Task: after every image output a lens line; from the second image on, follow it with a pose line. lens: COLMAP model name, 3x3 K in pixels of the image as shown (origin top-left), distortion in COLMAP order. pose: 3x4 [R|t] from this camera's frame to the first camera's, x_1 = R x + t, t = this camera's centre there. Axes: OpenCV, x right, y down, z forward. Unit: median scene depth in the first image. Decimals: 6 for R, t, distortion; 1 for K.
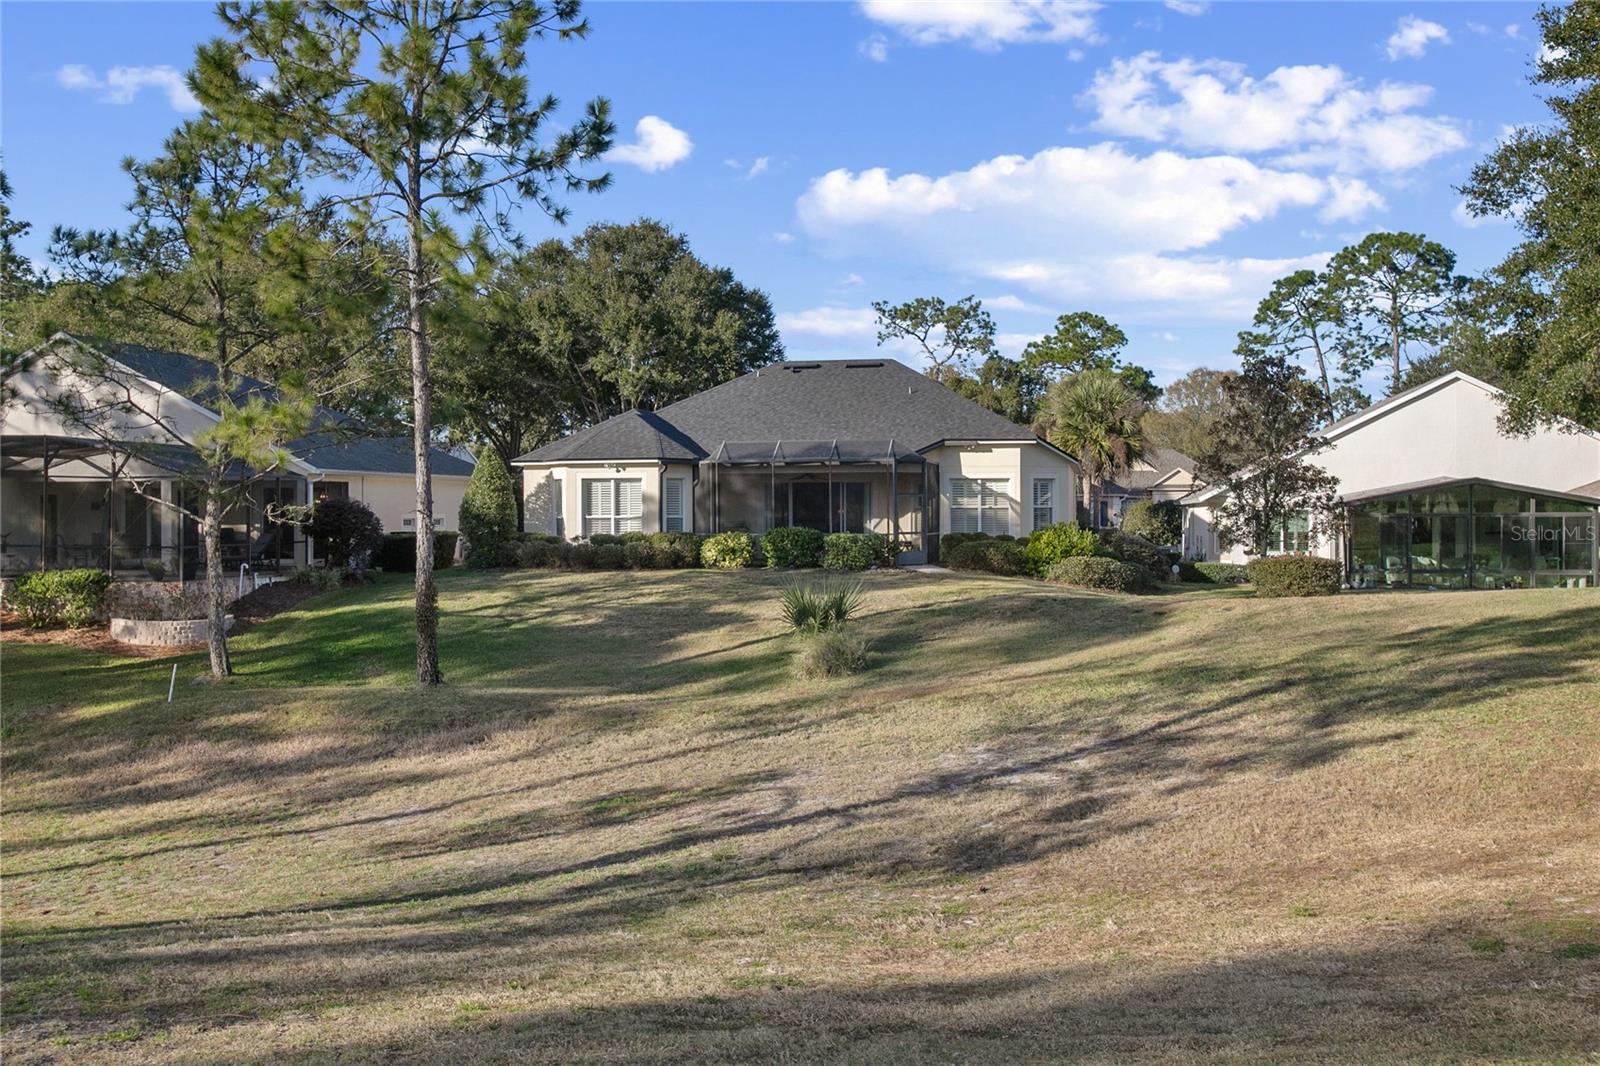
lens RADIAL K [[1626.9, 0, 800.0], [0, 1626.9, 533.0], [0, 0, 1]] dist [0.008294, 0.002552]
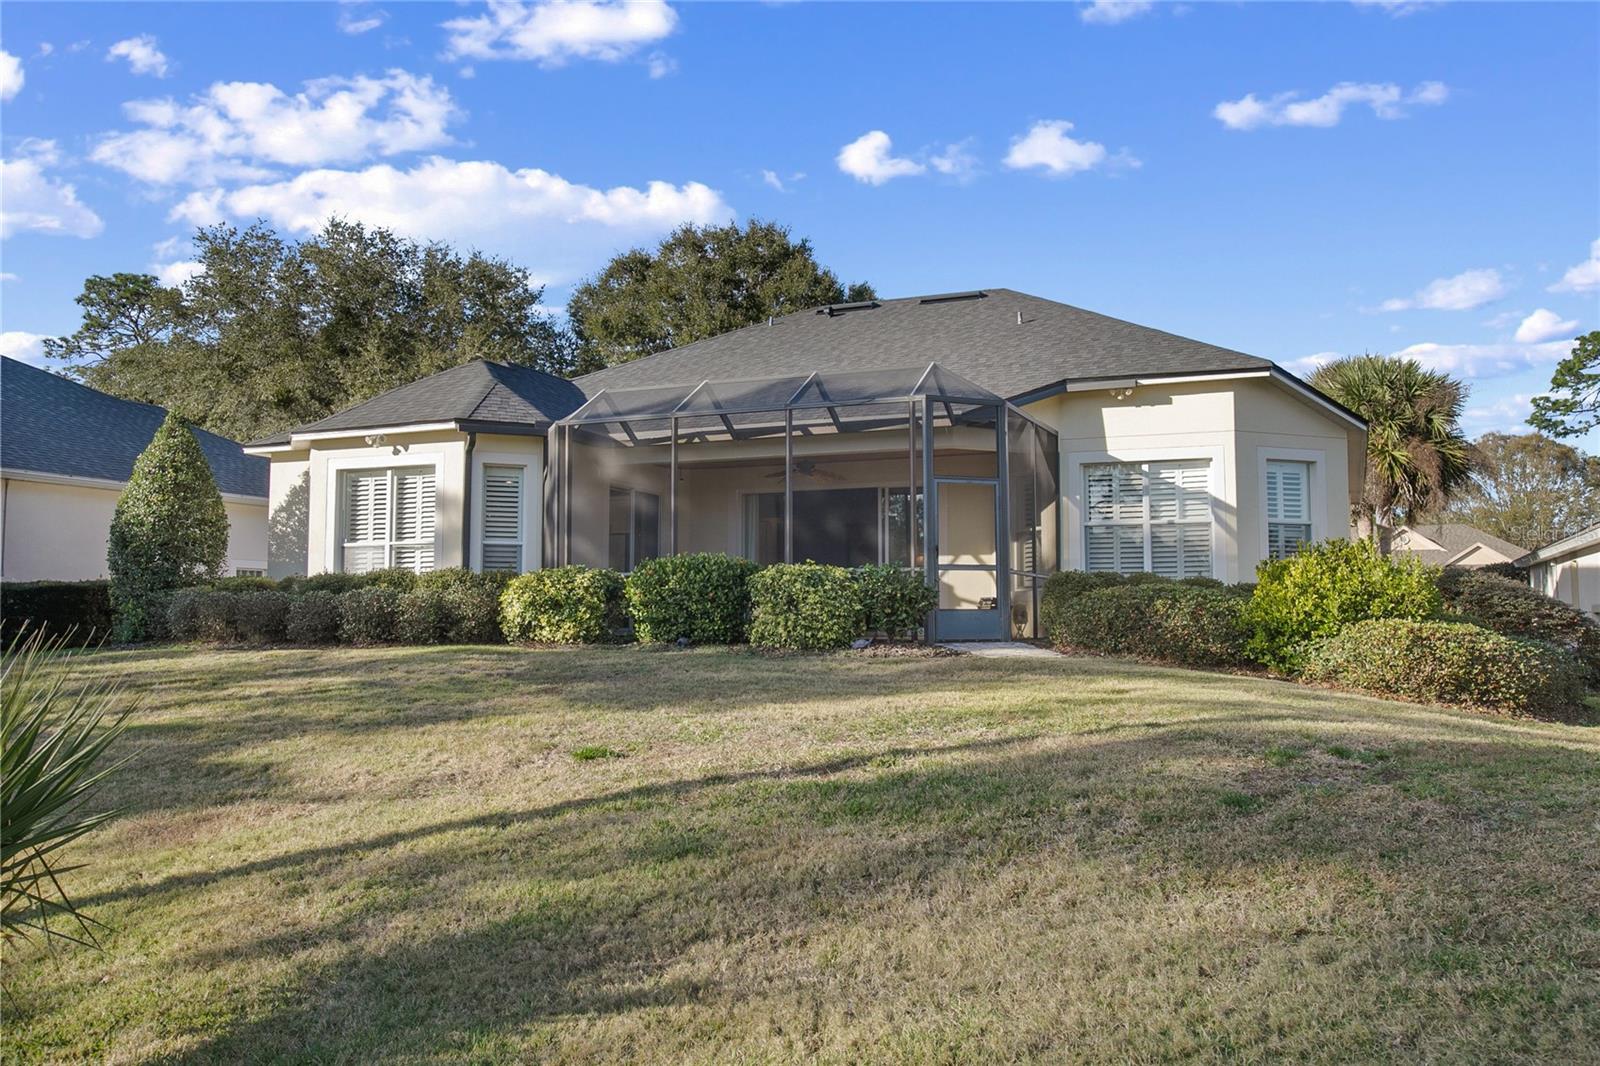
lens RADIAL K [[1271.4, 0, 800.0], [0, 1271.4, 533.0], [0, 0, 1]] dist [-0.046767, 0.104237]
pose [[0.974853, -0.012104, -0.222521, 0.097257], [-0.007501, 0.996176, -0.087049, 0.020216], [0.222724, 0.086529, 0.971034, 0.644853]]
